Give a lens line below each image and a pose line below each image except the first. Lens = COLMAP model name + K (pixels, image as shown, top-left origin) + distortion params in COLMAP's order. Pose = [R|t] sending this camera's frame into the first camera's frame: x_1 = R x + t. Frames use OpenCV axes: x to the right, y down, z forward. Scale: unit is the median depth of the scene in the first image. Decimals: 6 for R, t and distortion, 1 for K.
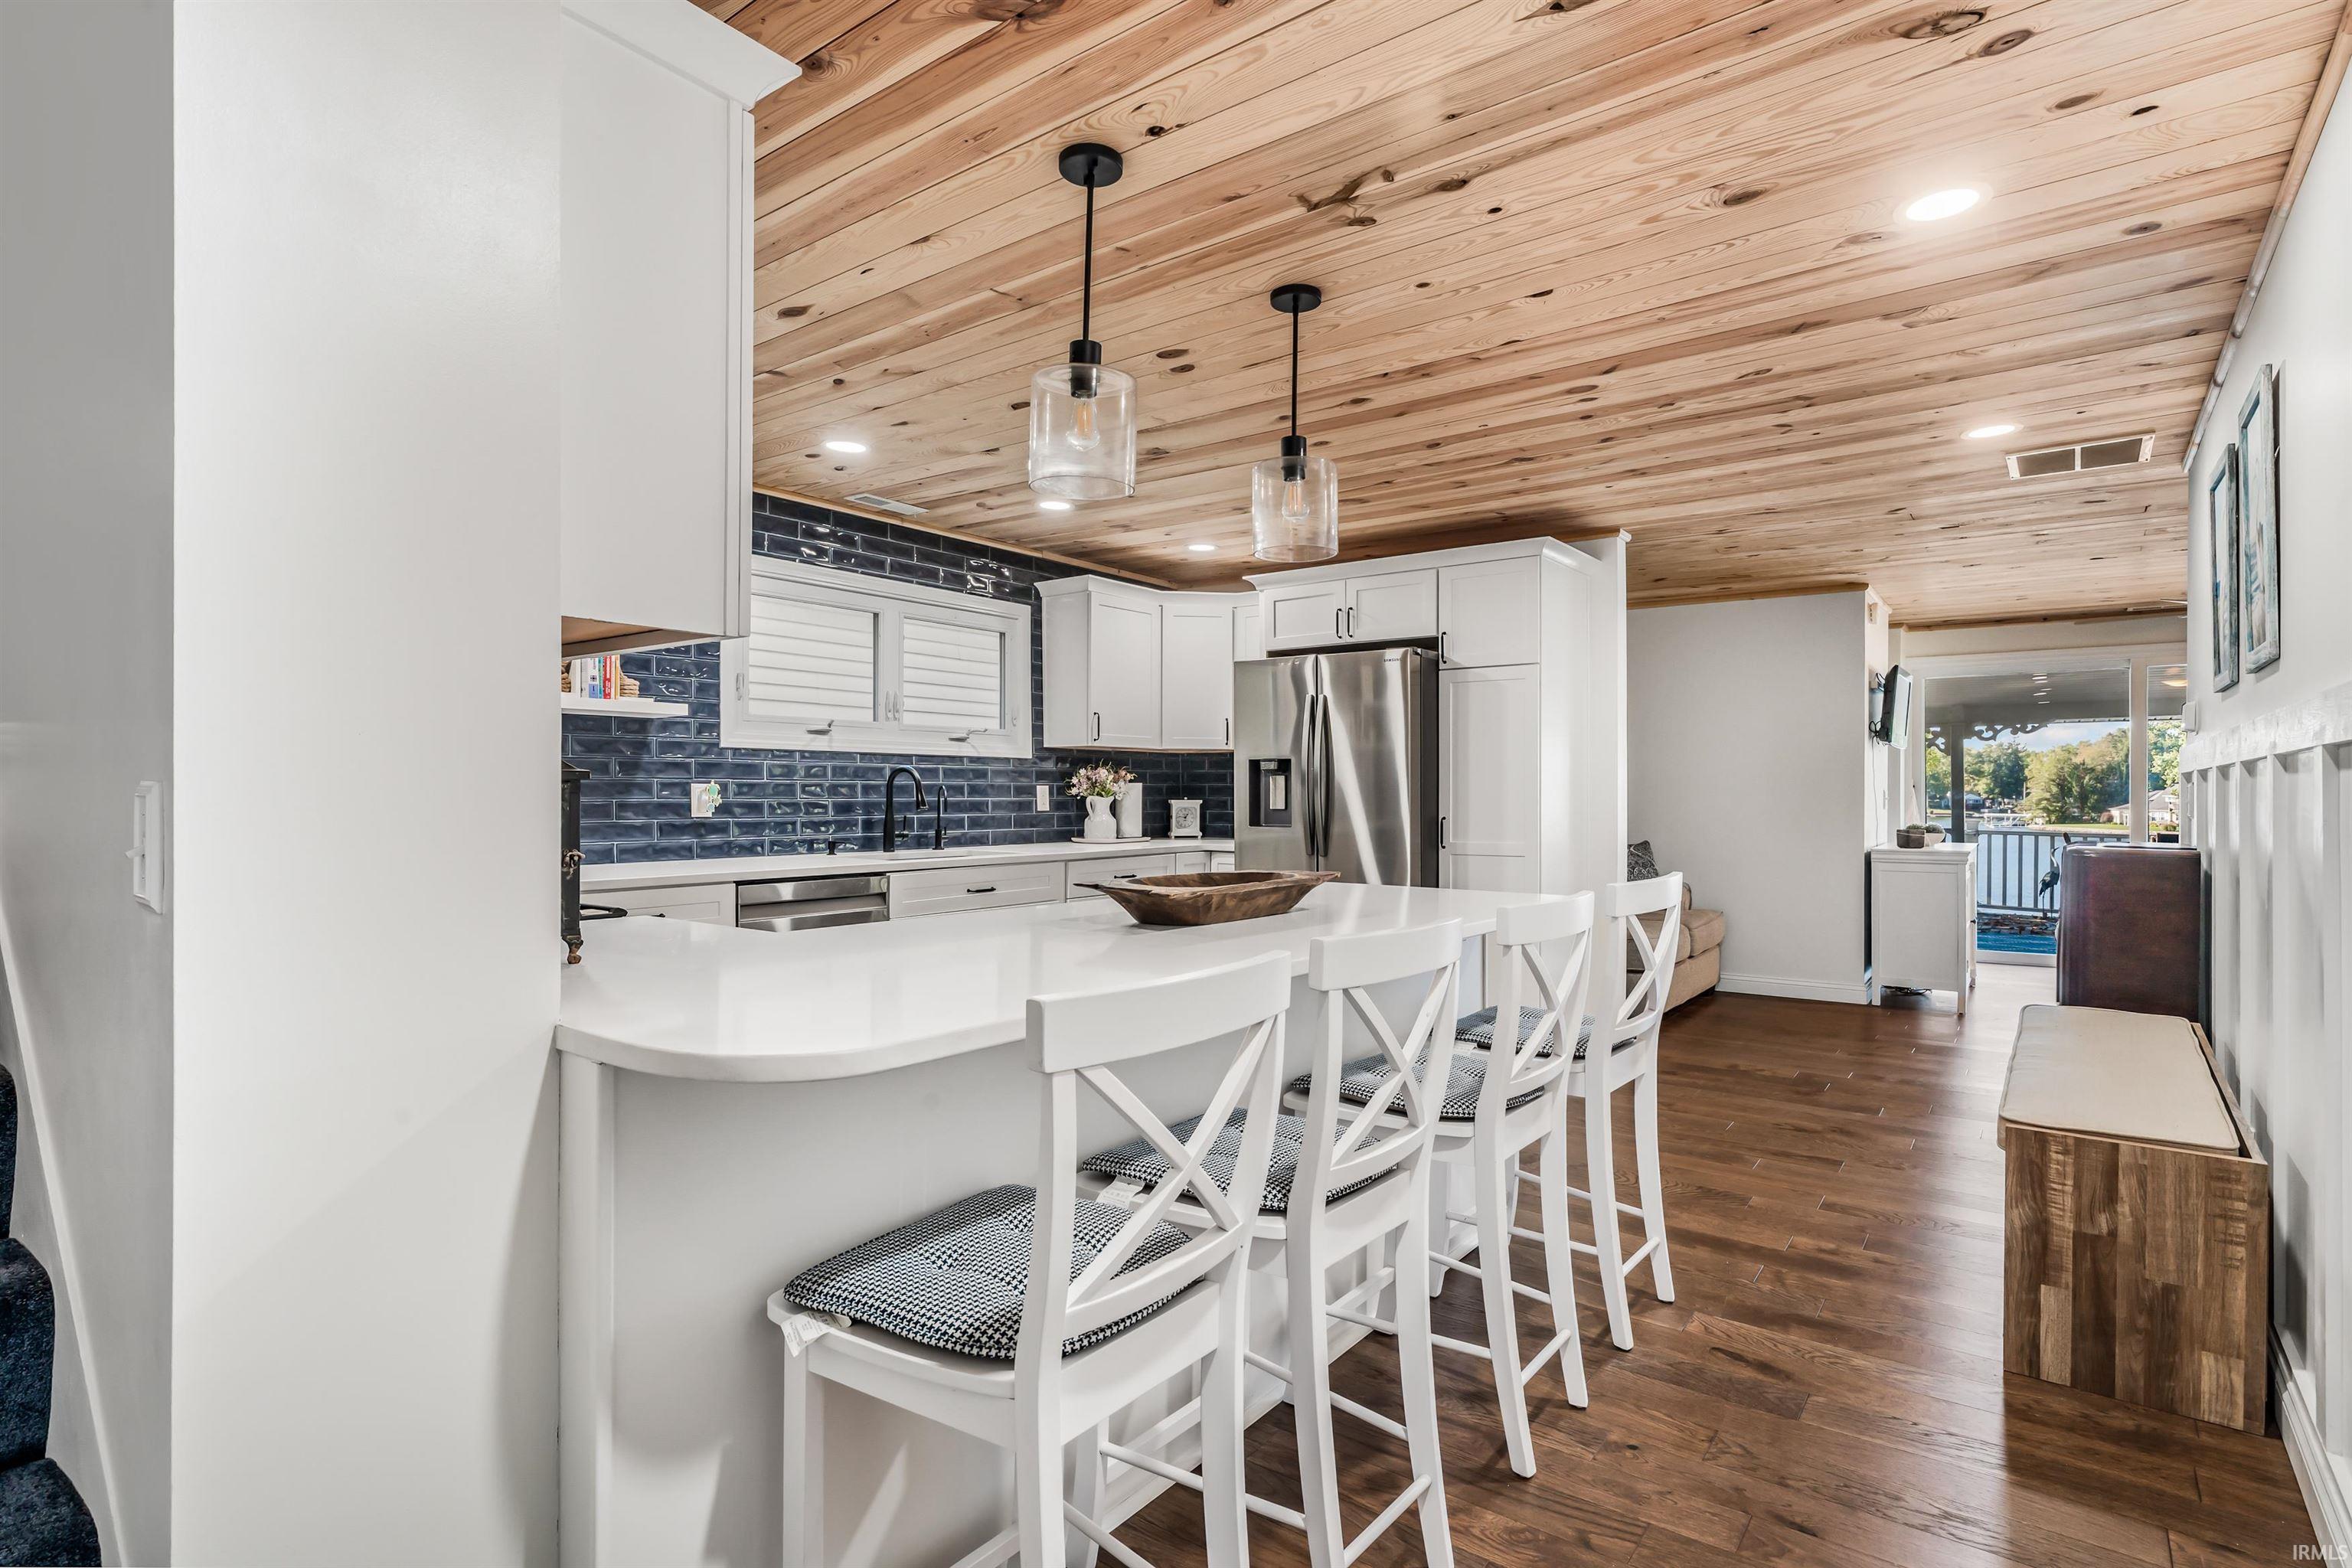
lens RADIAL K [[1169.4, 0, 1174.3], [0, 1169.4, 805.0], [0, 0, 1]] dist [-0.001457, -0.000371]
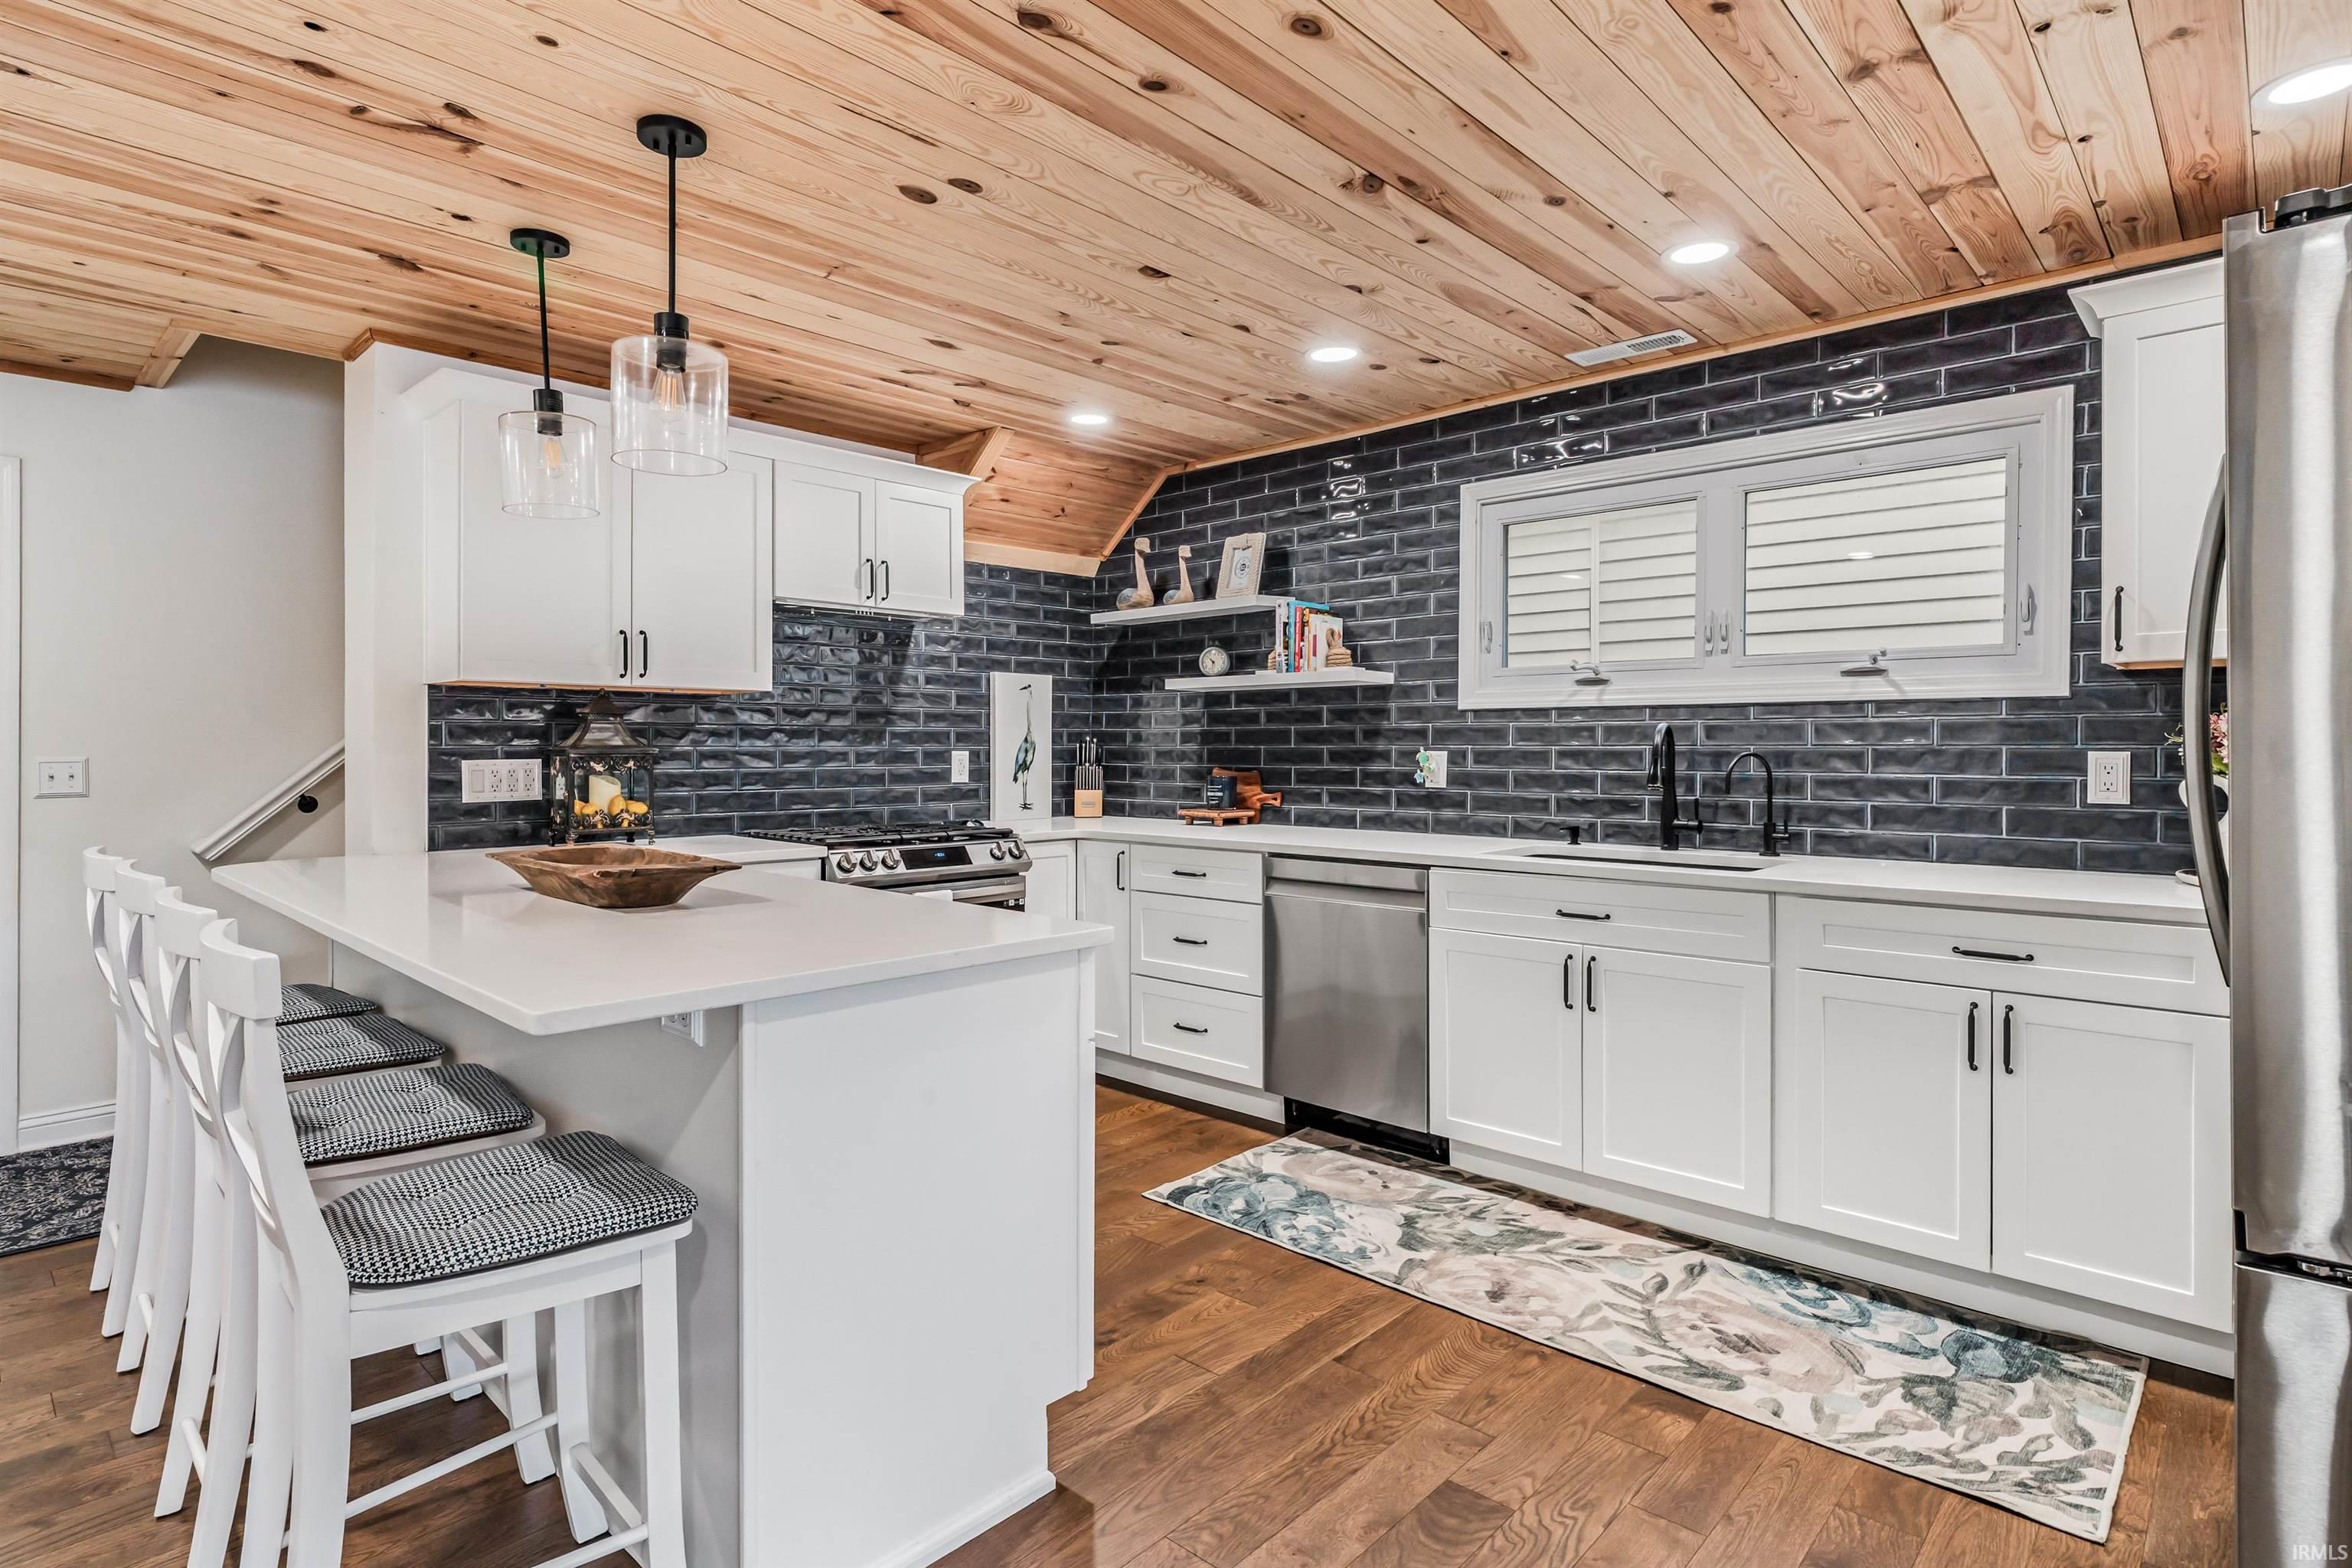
lens RADIAL K [[1209.4, 0, 1180.6], [0, 1209.4, 740.0], [0, 0, 1]] dist [-0.000747, -0.000224]
pose [[-0.091729, -0.012363, -0.995707, 0.546547], [-0.013783, 0.999843, -0.011145, -0.013600], [0.995689, 0.012702, -0.091885, 0.883853]]
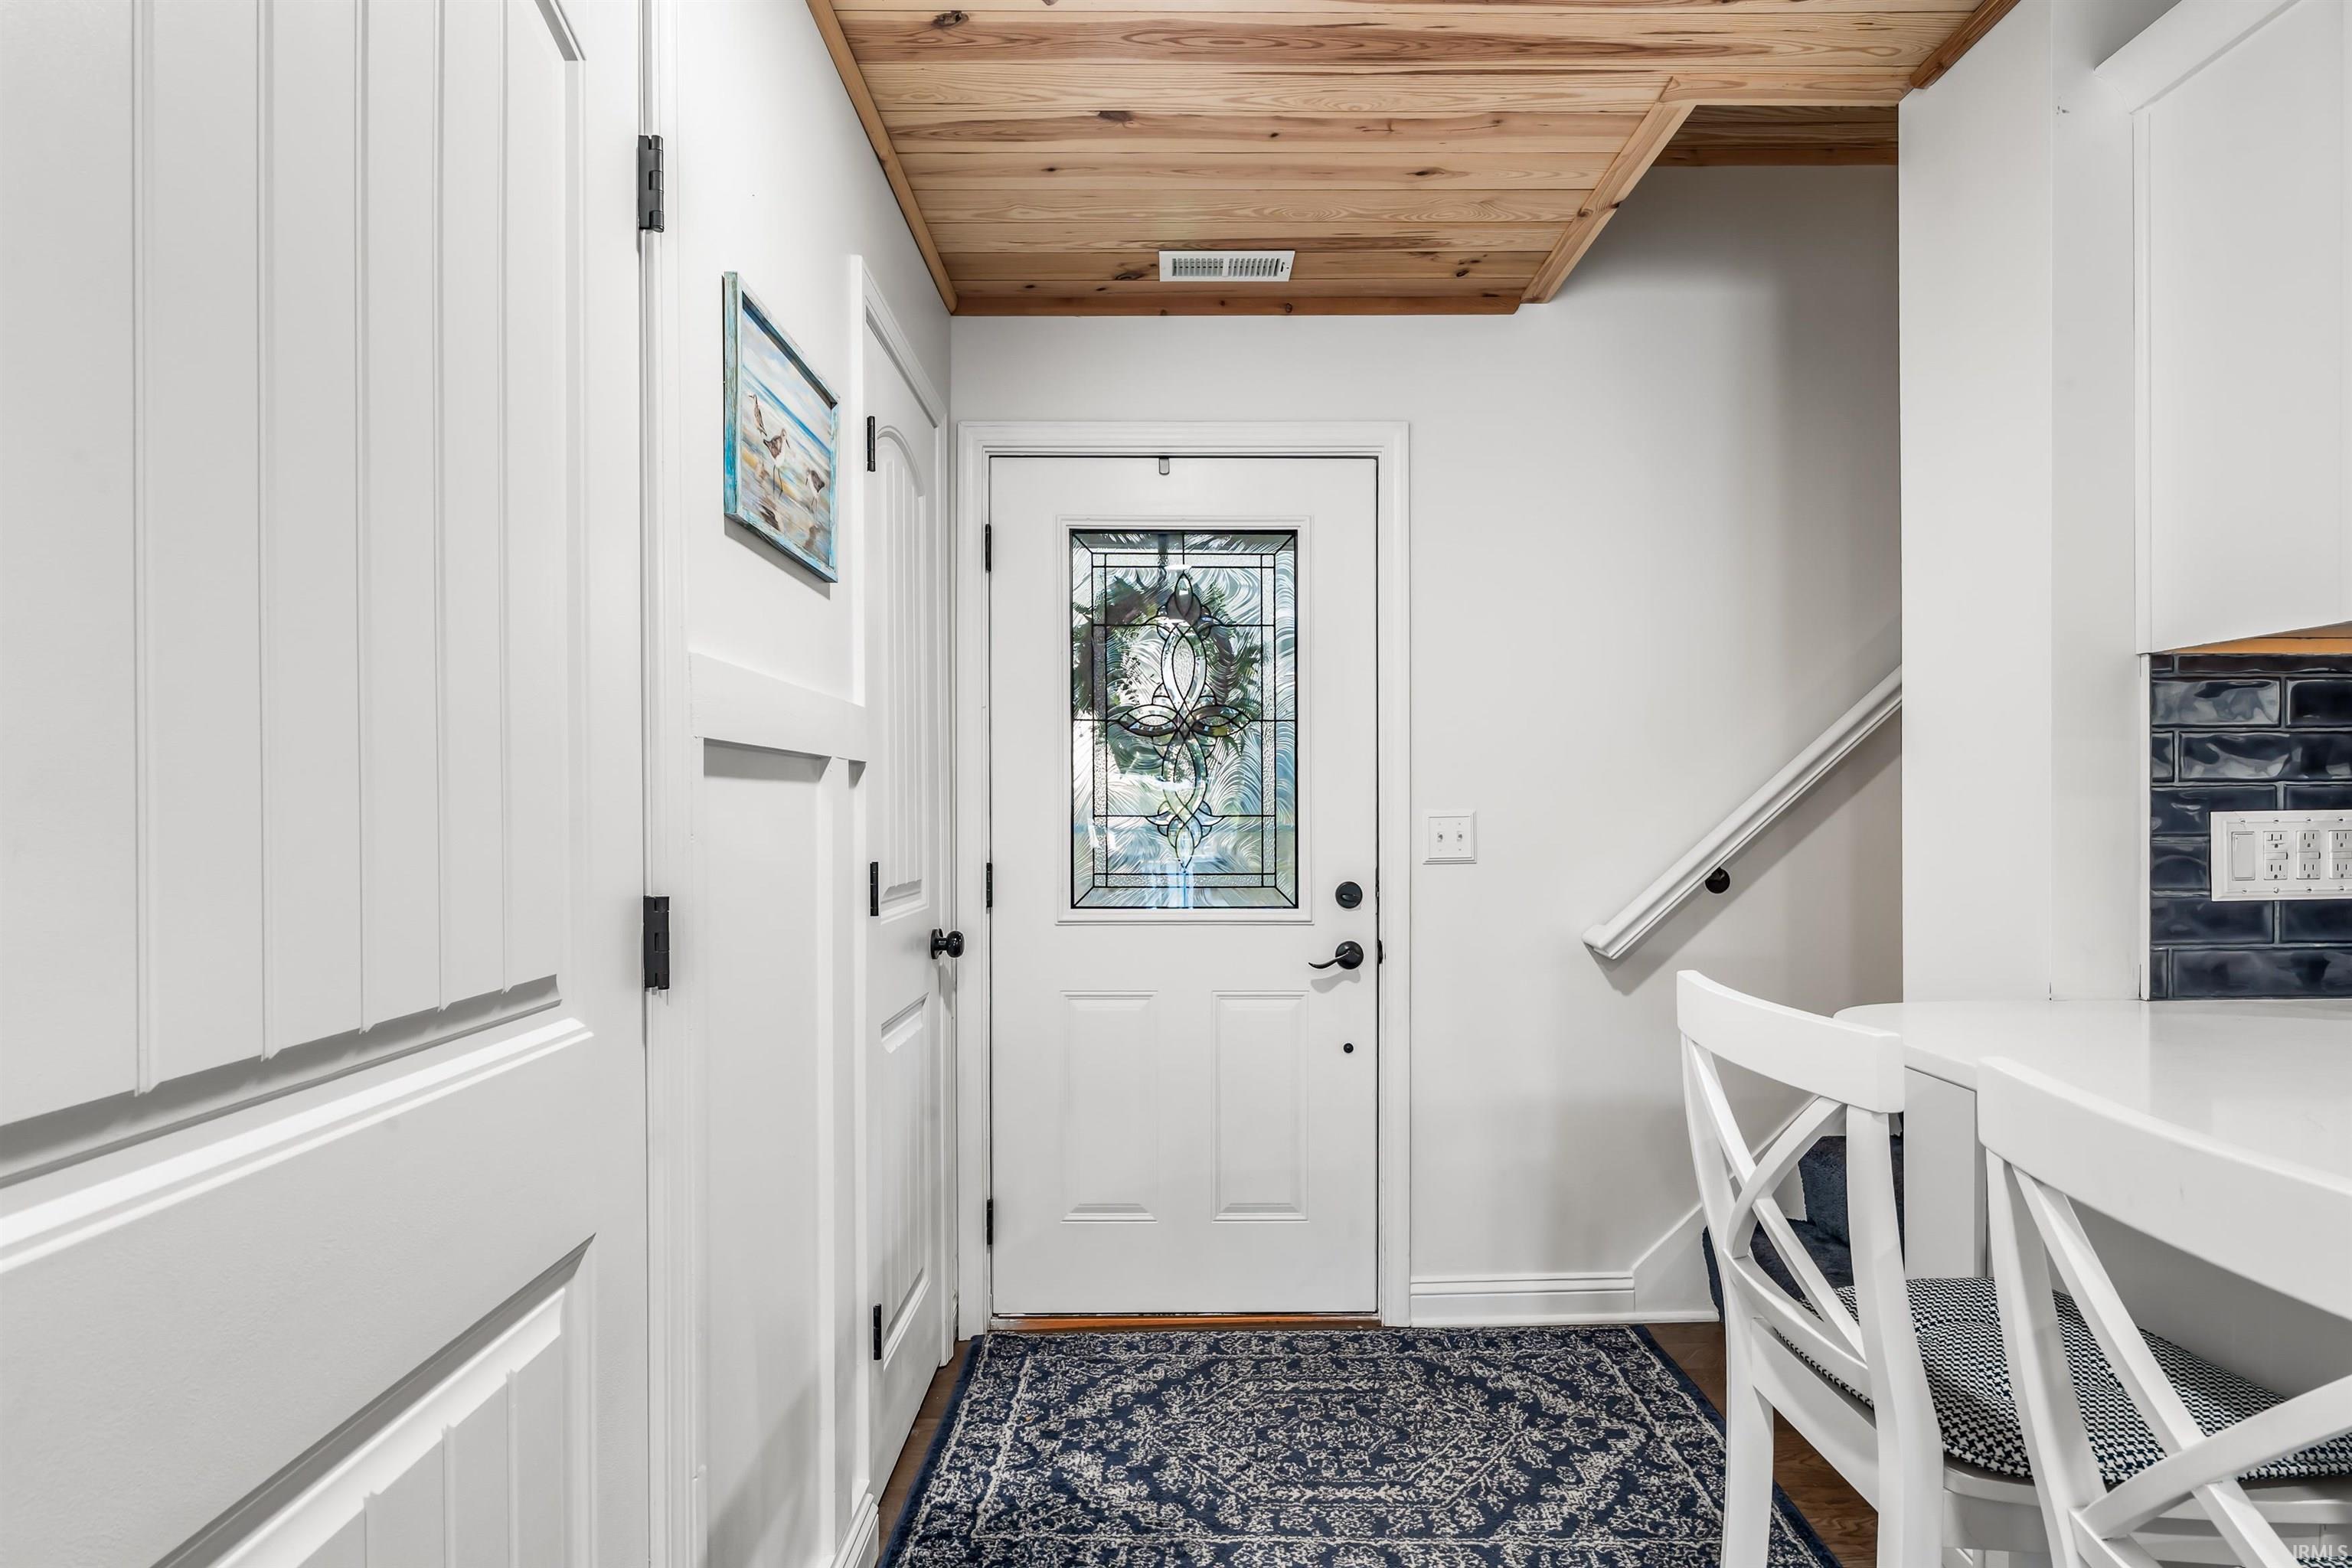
lens RADIAL K [[1209.4, 0, 1180.6], [0, 1209.4, 740.0], [0, 0, 1]] dist [-0.000747, -0.000224]
pose [[-0.782575, -0.038496, -0.621366, 0.290795], [-0.007543, 0.998599, -0.052368, -0.002930], [0.622511, -0.036295, -0.781769, 0.444772]]
